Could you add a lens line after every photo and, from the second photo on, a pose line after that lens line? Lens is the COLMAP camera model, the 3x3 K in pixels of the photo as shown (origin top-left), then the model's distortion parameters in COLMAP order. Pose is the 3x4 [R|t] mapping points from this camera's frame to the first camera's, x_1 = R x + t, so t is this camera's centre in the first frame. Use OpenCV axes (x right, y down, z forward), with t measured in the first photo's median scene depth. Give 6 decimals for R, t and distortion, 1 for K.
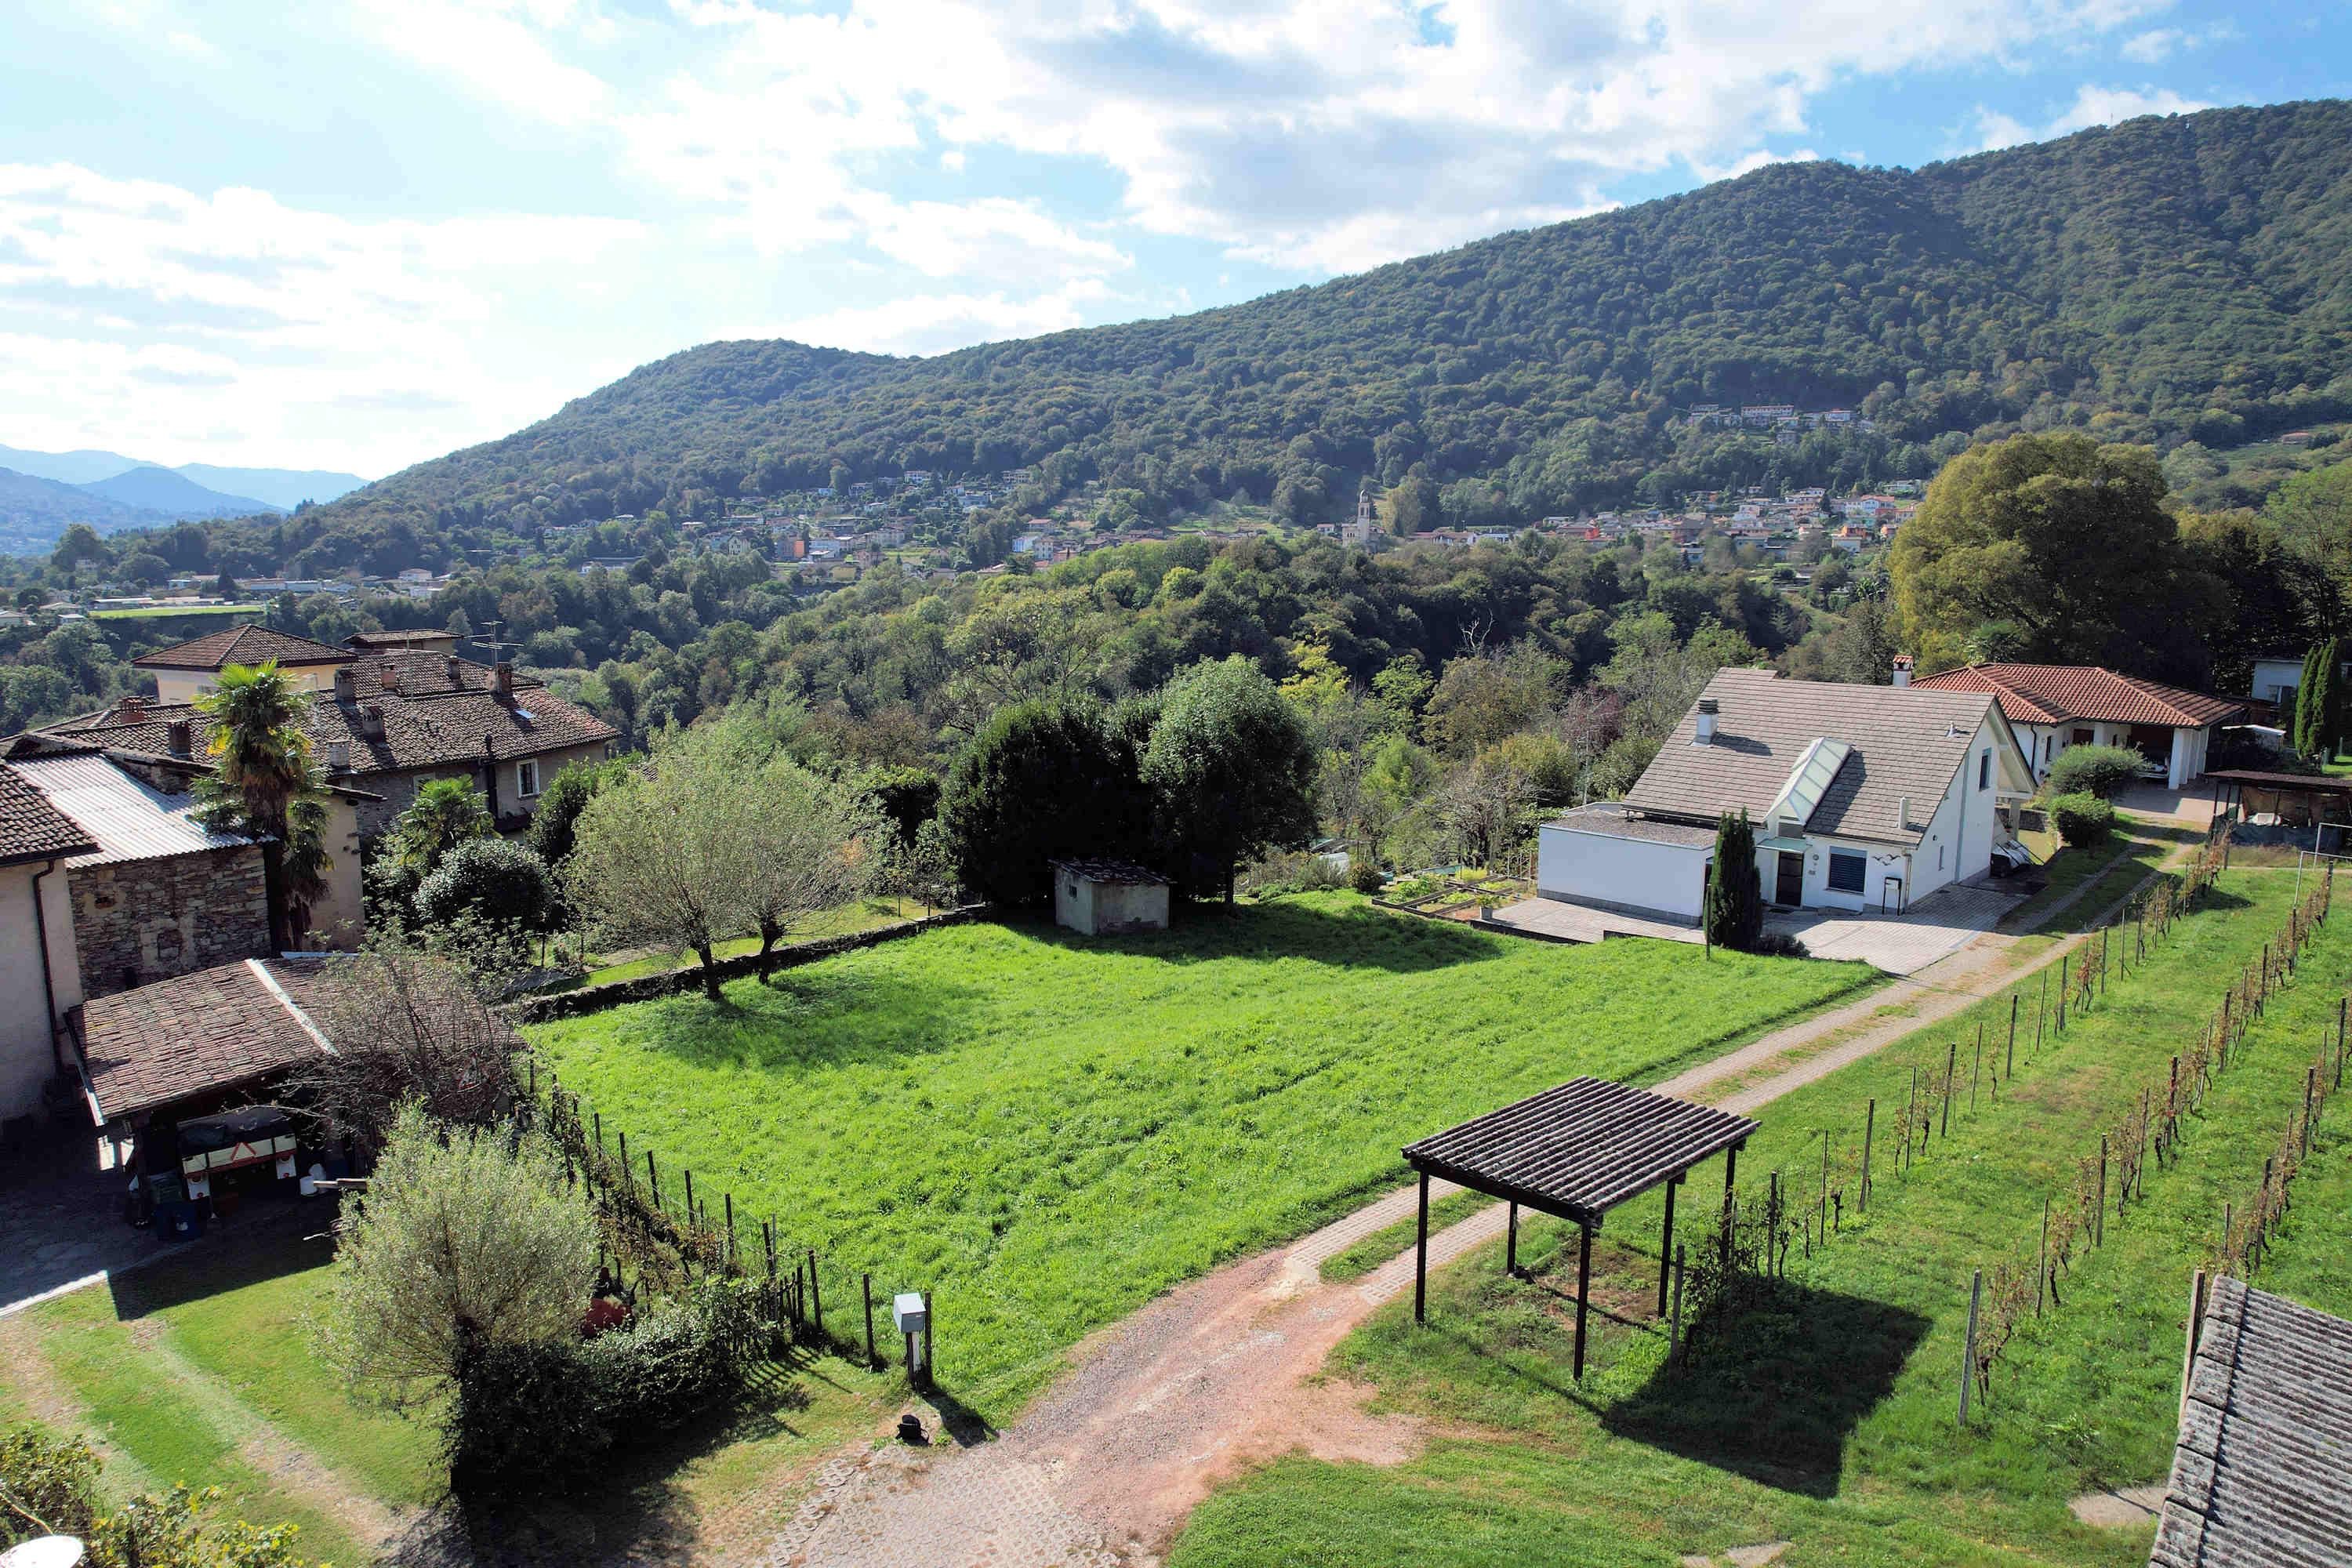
lens RADIAL K [[1498.0, 0, 1167.2], [0, 1498.0, 784.4], [0, 0, 1]] dist [-0.071918, 0.059763]
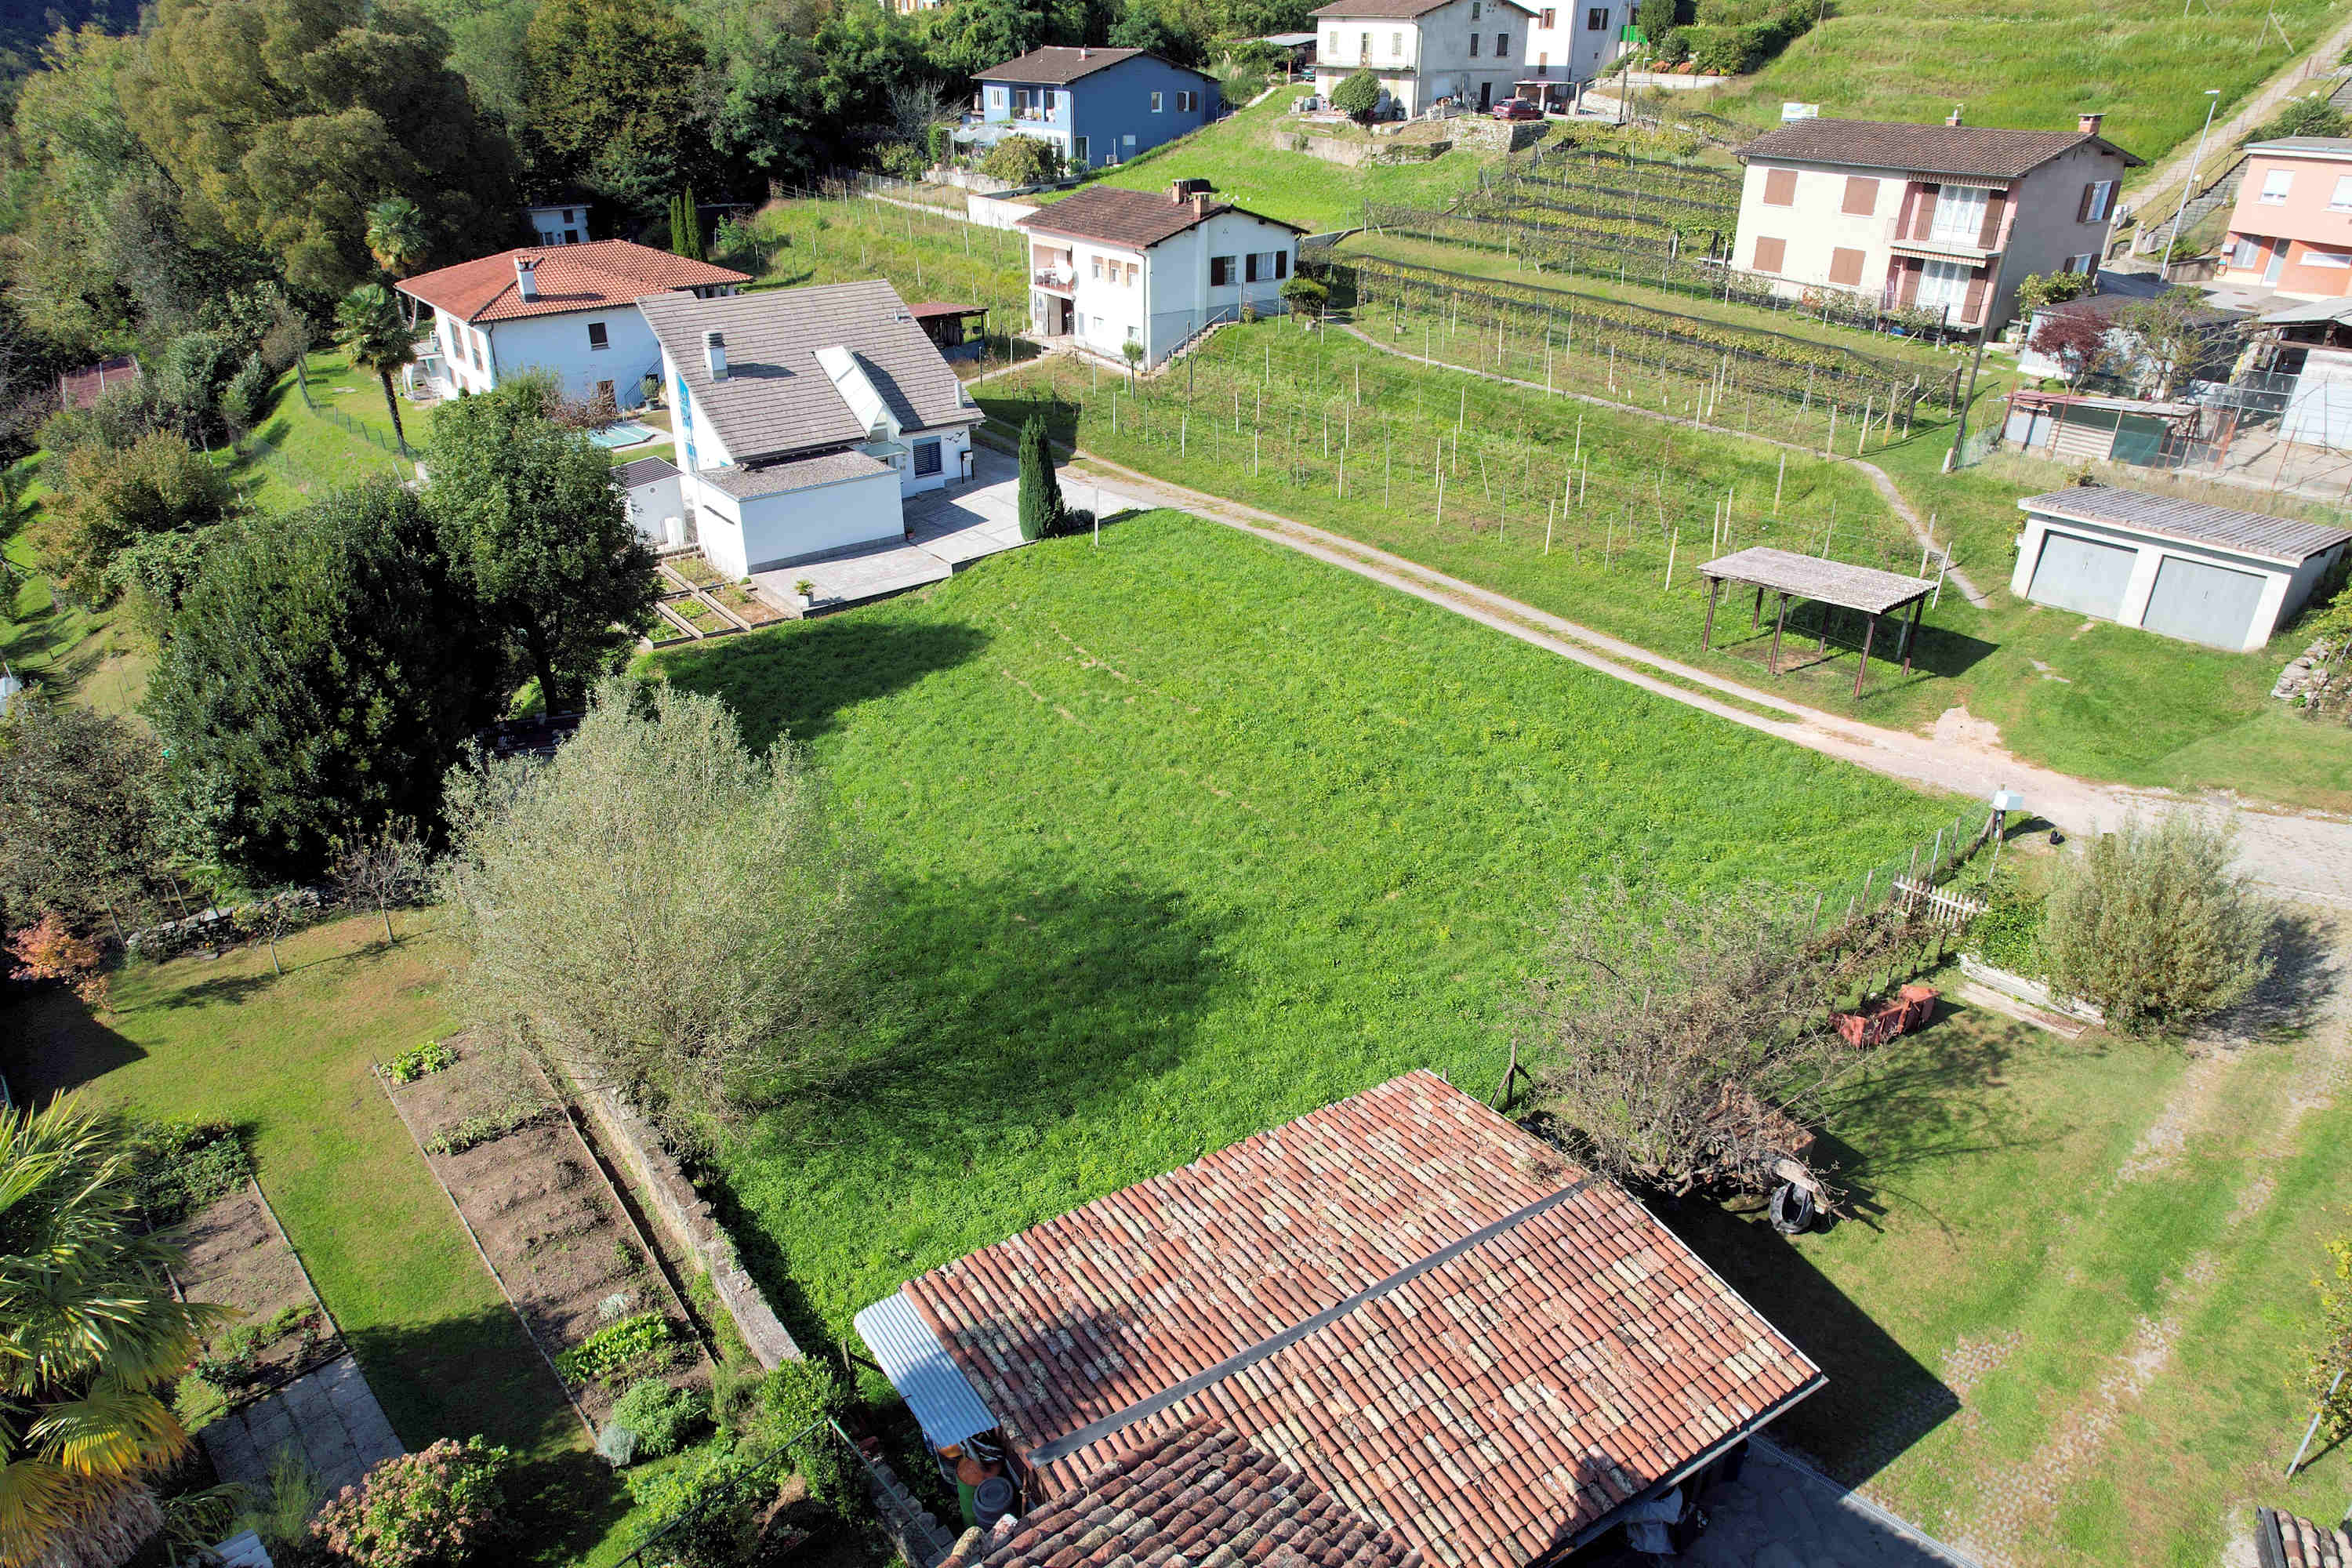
lens RADIAL K [[1498.0, 0, 1167.2], [0, 1498.0, 784.4], [0, 0, 1]] dist [-0.071918, 0.059763]
pose [[0.152899, -0.450858, 0.879403, -0.486947], [0.154396, 0.889837, 0.429363, -0.138392], [-0.976106, 0.070127, 0.205666, 0.444932]]
